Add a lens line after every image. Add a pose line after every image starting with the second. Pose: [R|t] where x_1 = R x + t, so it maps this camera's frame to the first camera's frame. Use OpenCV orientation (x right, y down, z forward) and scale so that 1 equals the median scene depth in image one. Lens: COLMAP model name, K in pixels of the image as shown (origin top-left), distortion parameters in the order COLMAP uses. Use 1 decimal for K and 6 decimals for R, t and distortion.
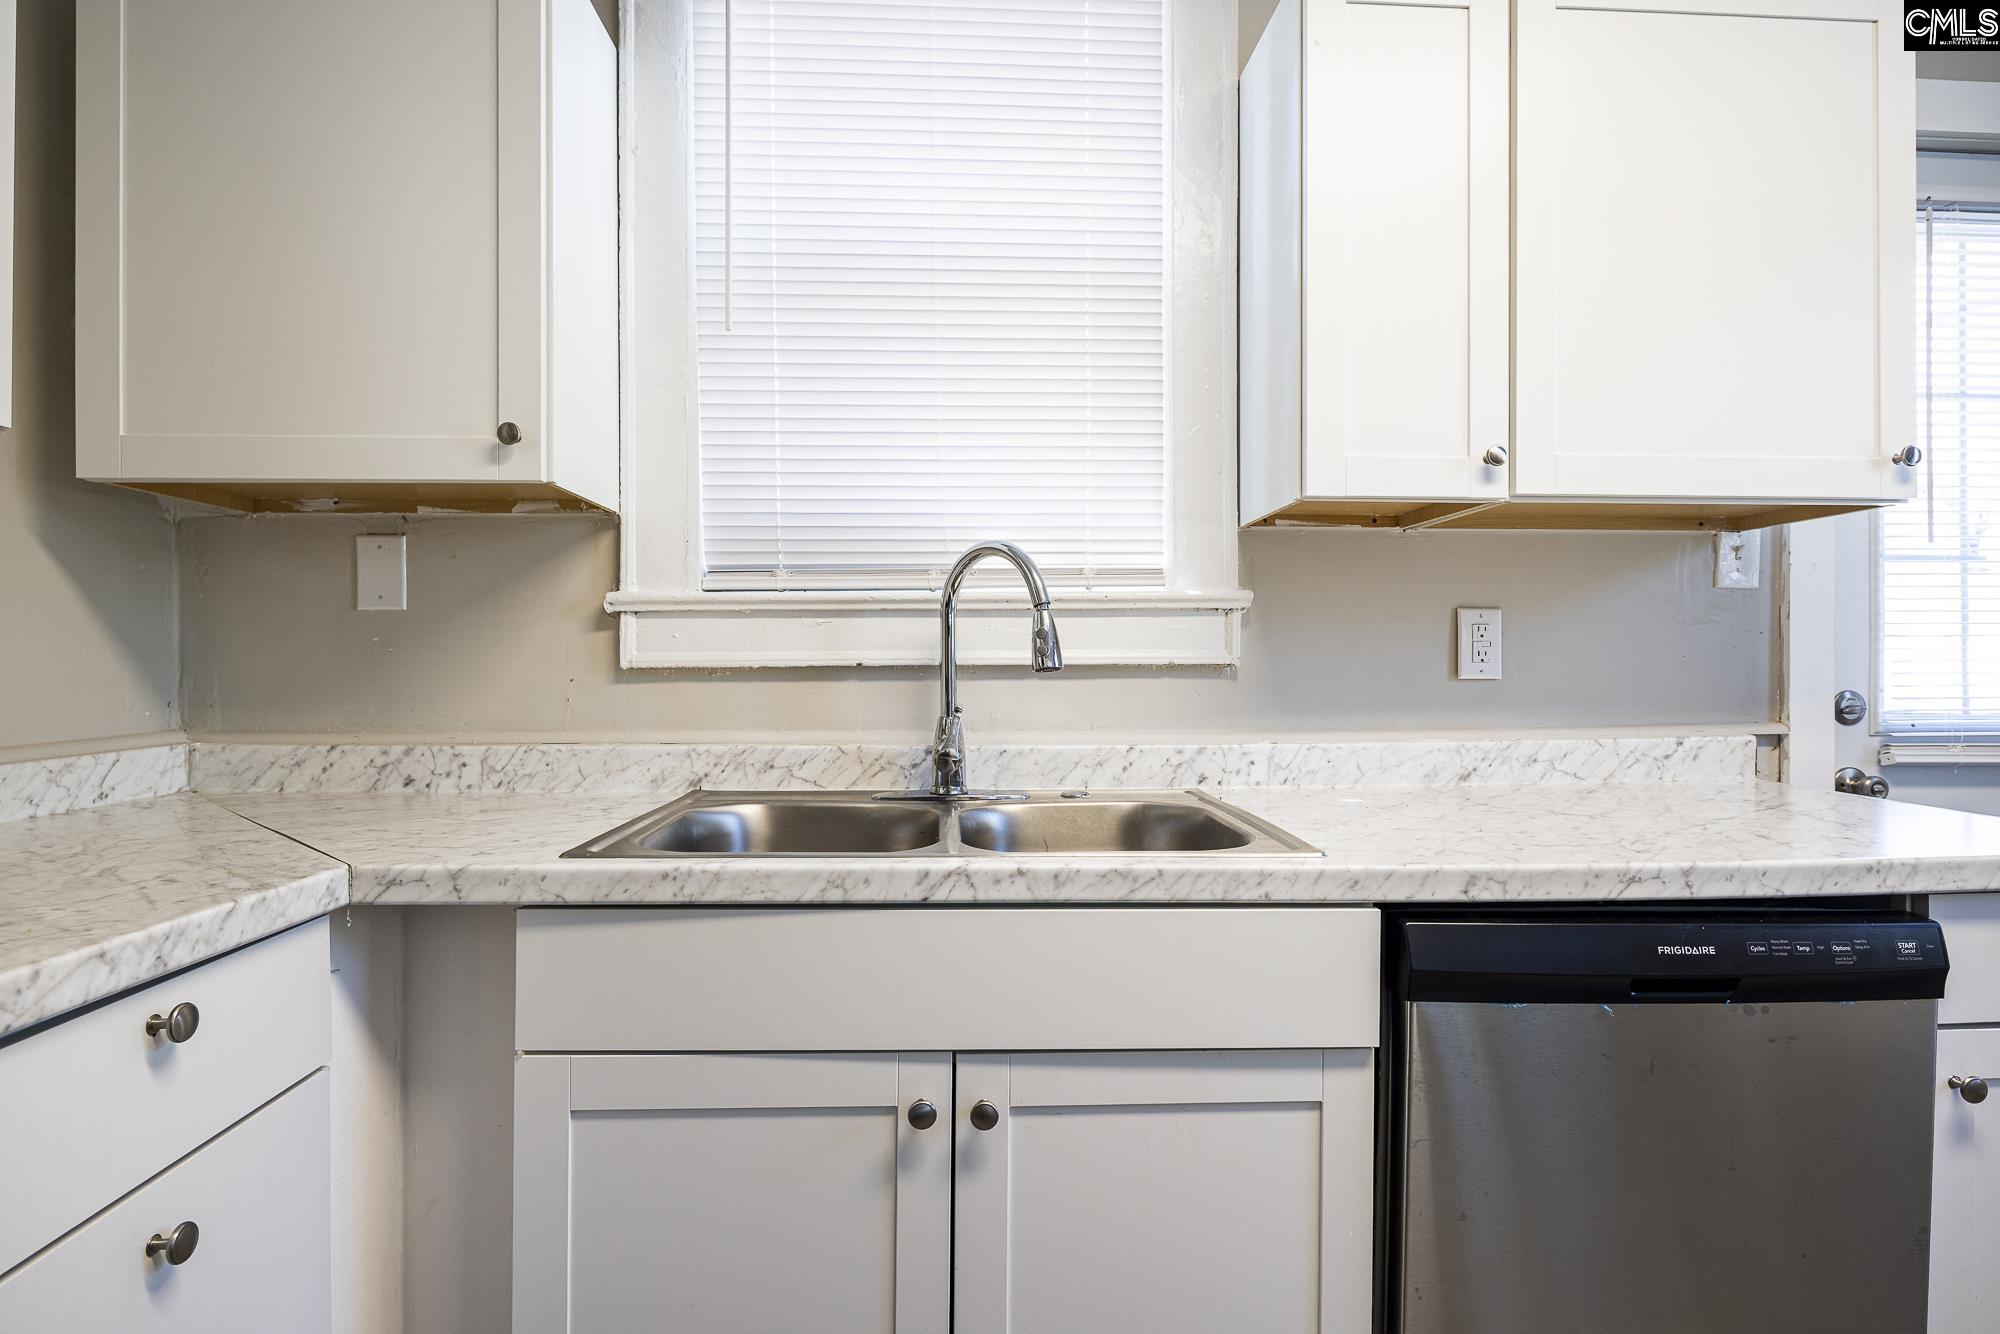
lens RADIAL K [[962.3, 0, 1000.0], [0, 962.3, 667.0], [0, 0, 1]] dist [0.001026, -0.001703]
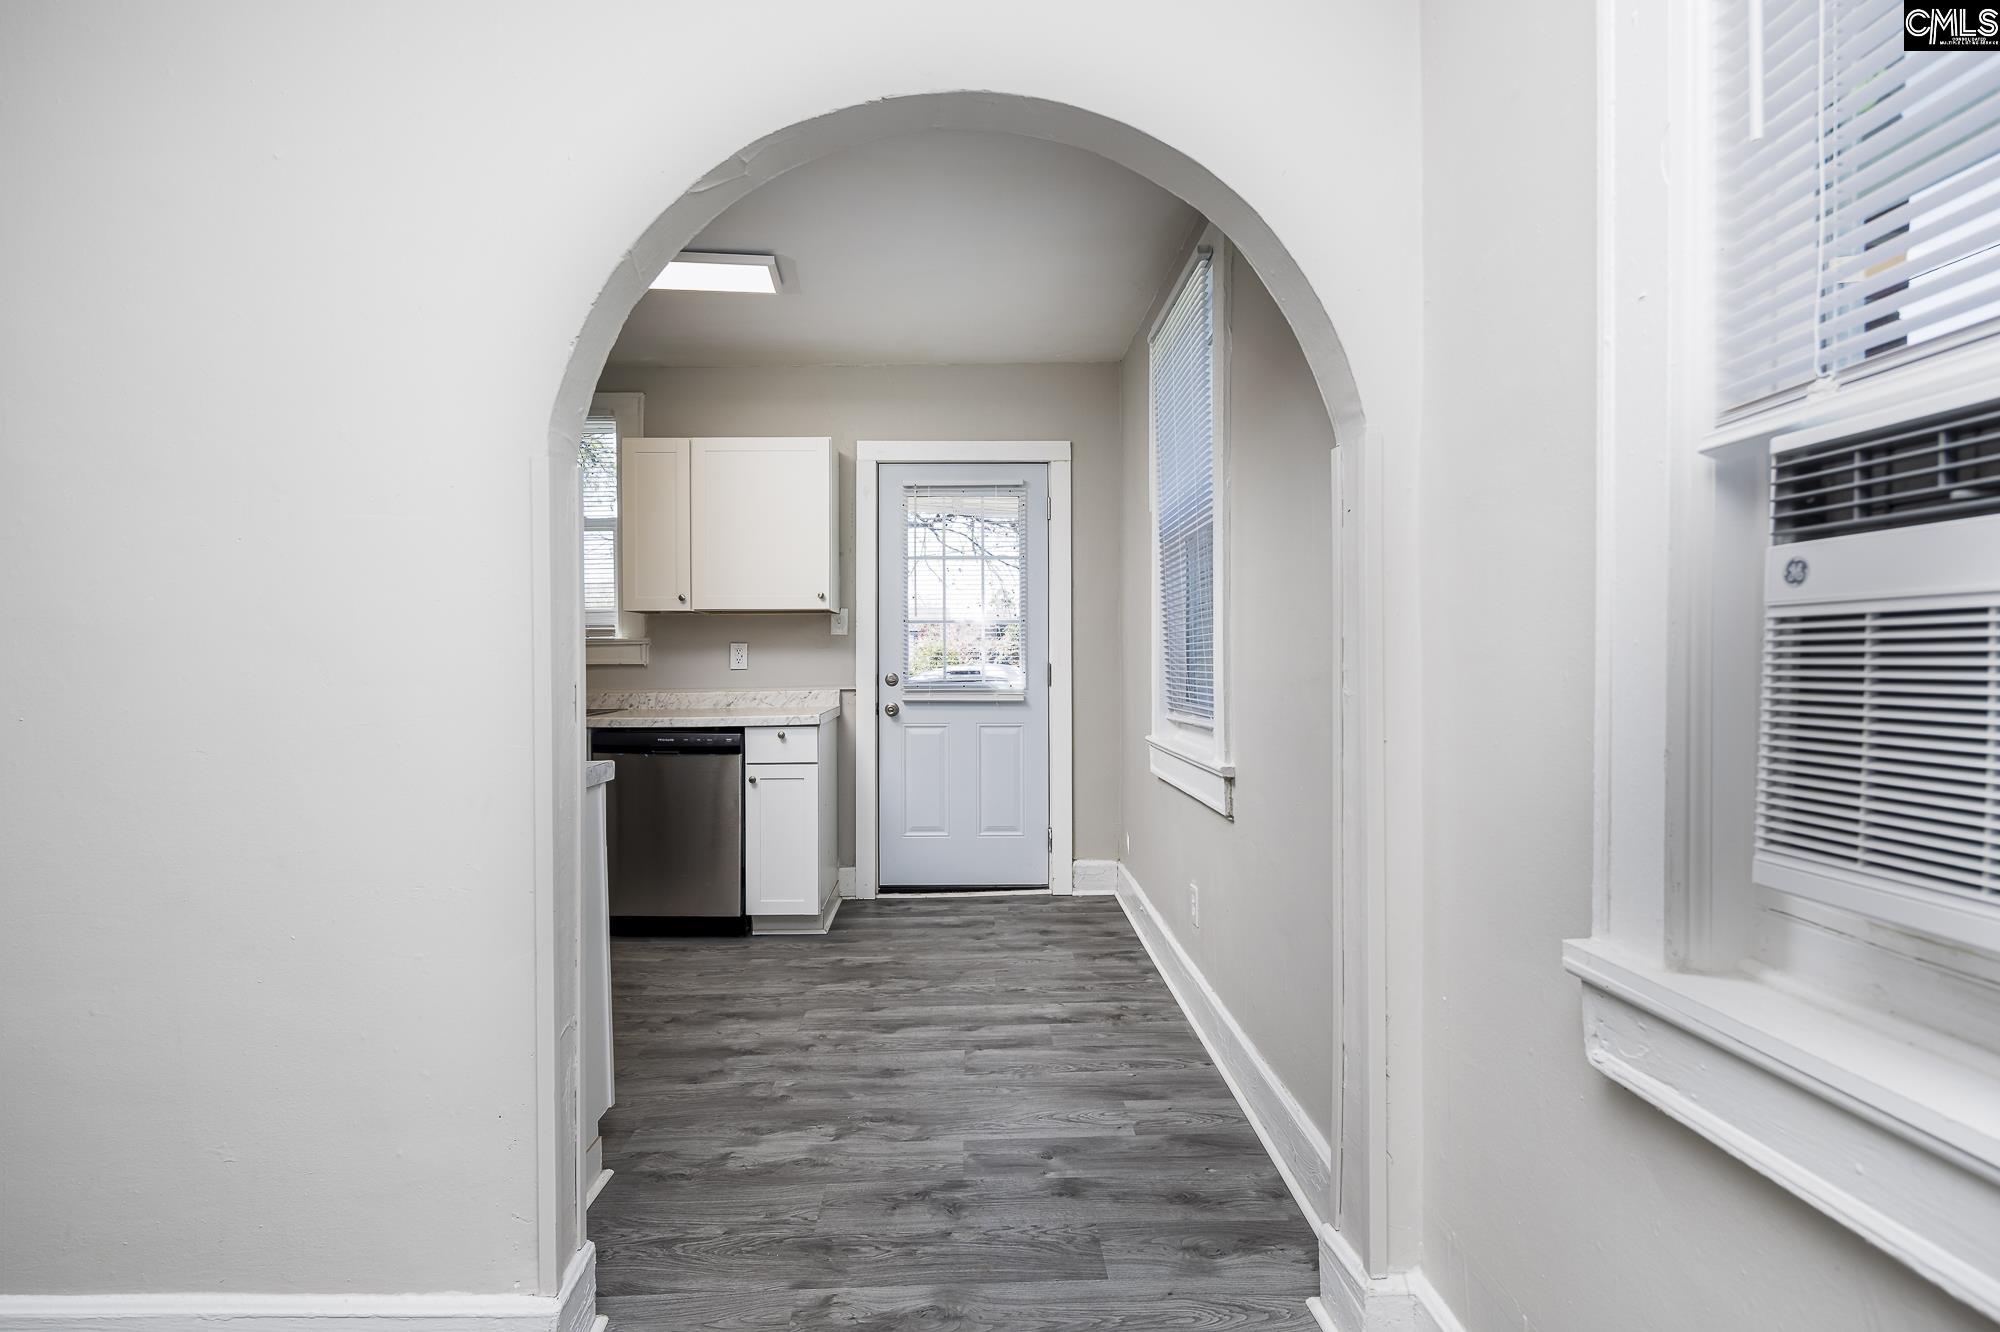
lens RADIAL K [[996.7, 0, 1000.0], [0, 996.7, 666.0], [0, 0, 1]] dist [0.000833, -0.000266]
pose [[0.999802, -0.006781, -0.018684, 1.997270], [0.006840, 0.999972, 0.003104, 0.001351], [0.018662, -0.003231, 0.999821, -2.755818]]
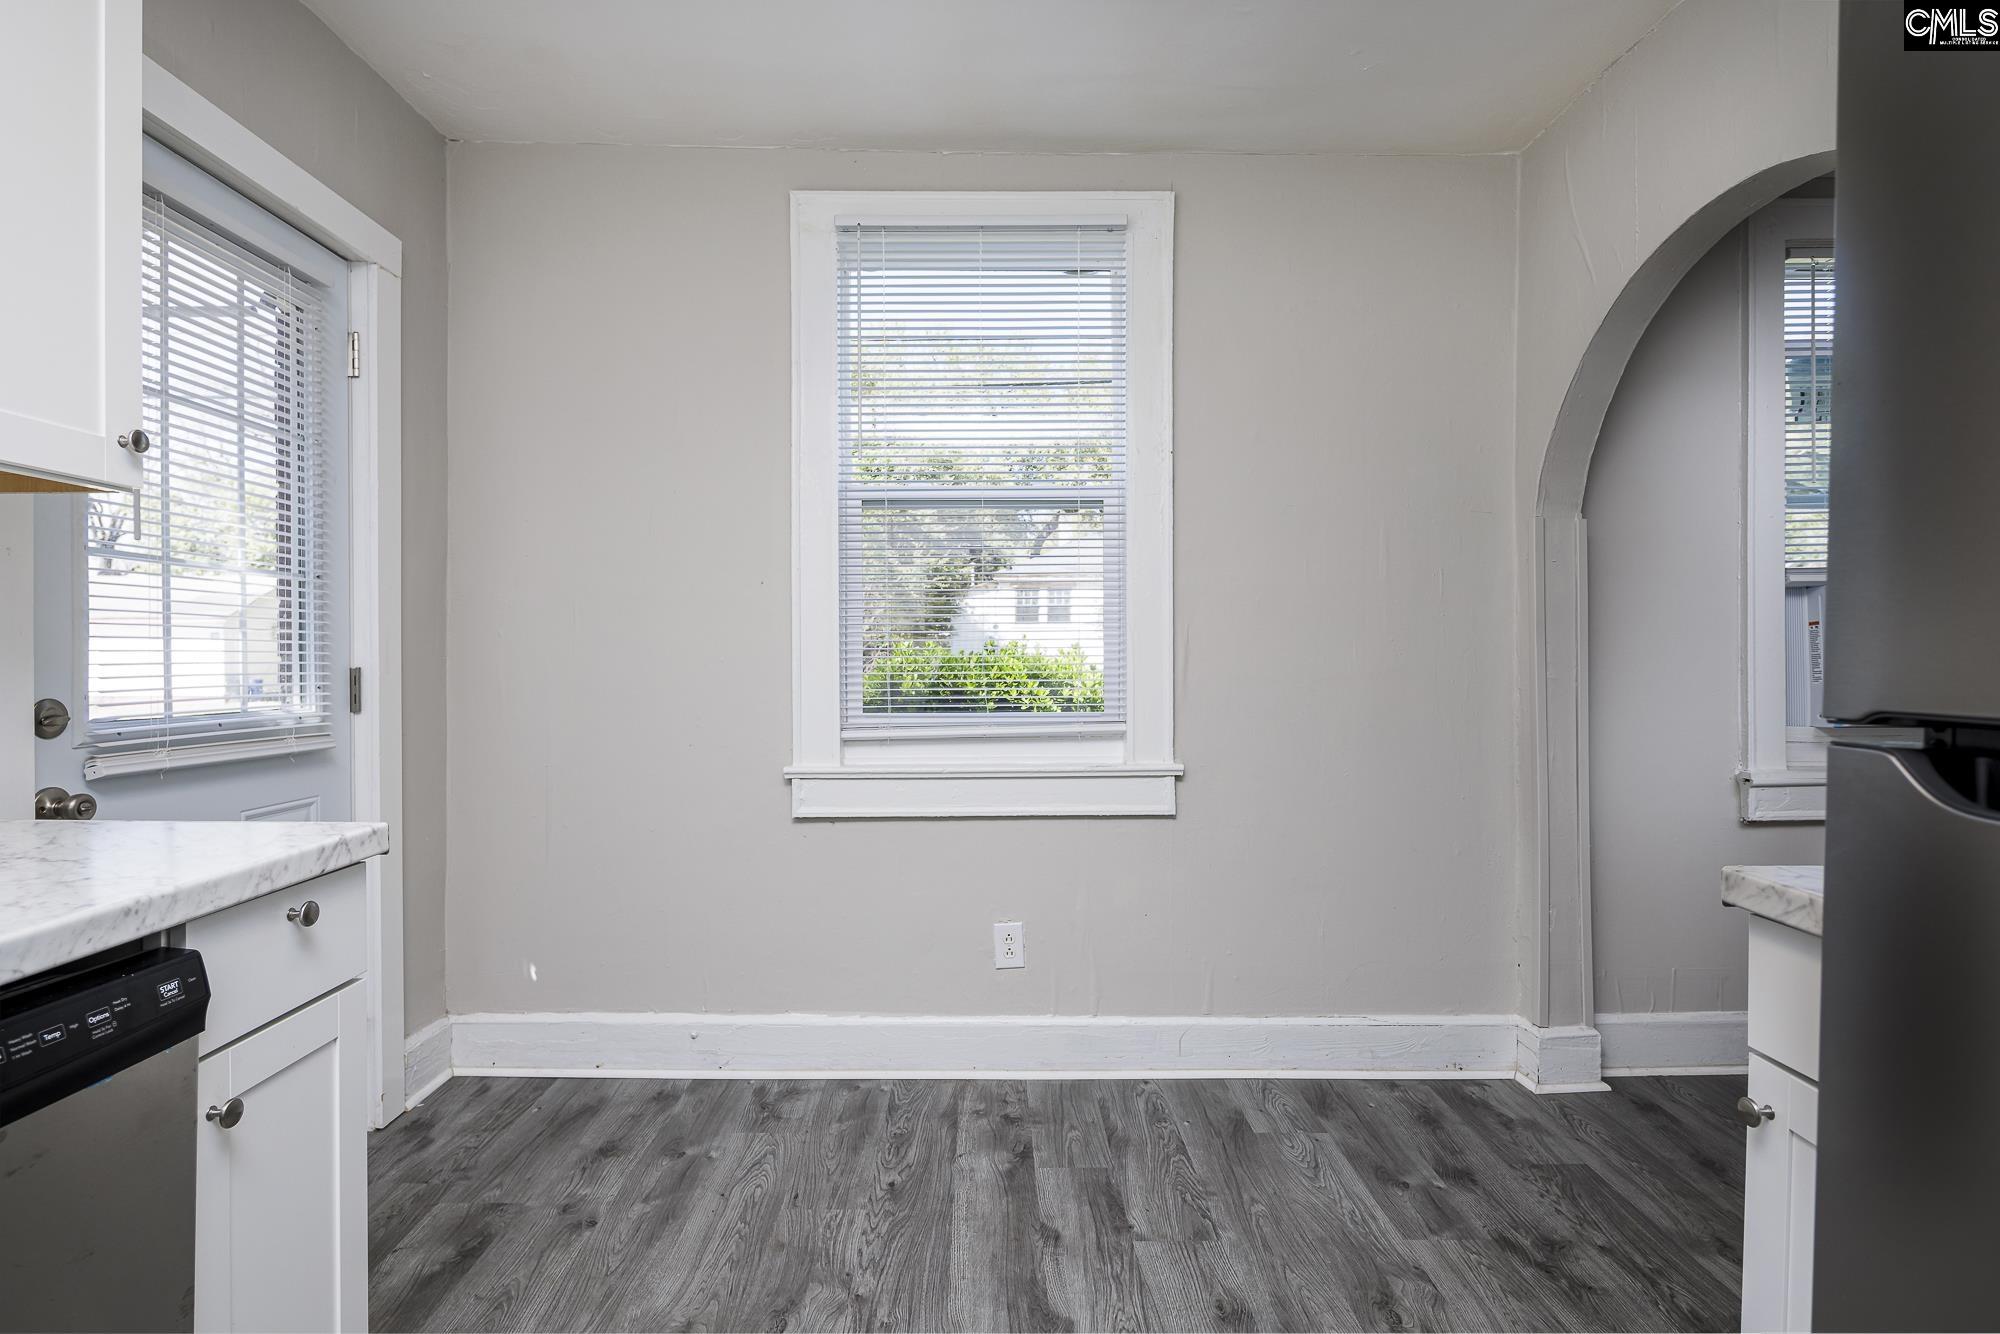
lens RADIAL K [[962.3, 0, 1000.0], [0, 962.3, 667.0], [0, 0, 1]] dist [0.001026, -0.001703]
pose [[0.027818, -0.013964, 0.999515, 0.070000], [0.010082, 0.999855, 0.013688, -0.012723], [-0.999562, 0.009697, 0.027954, 0.191874]]
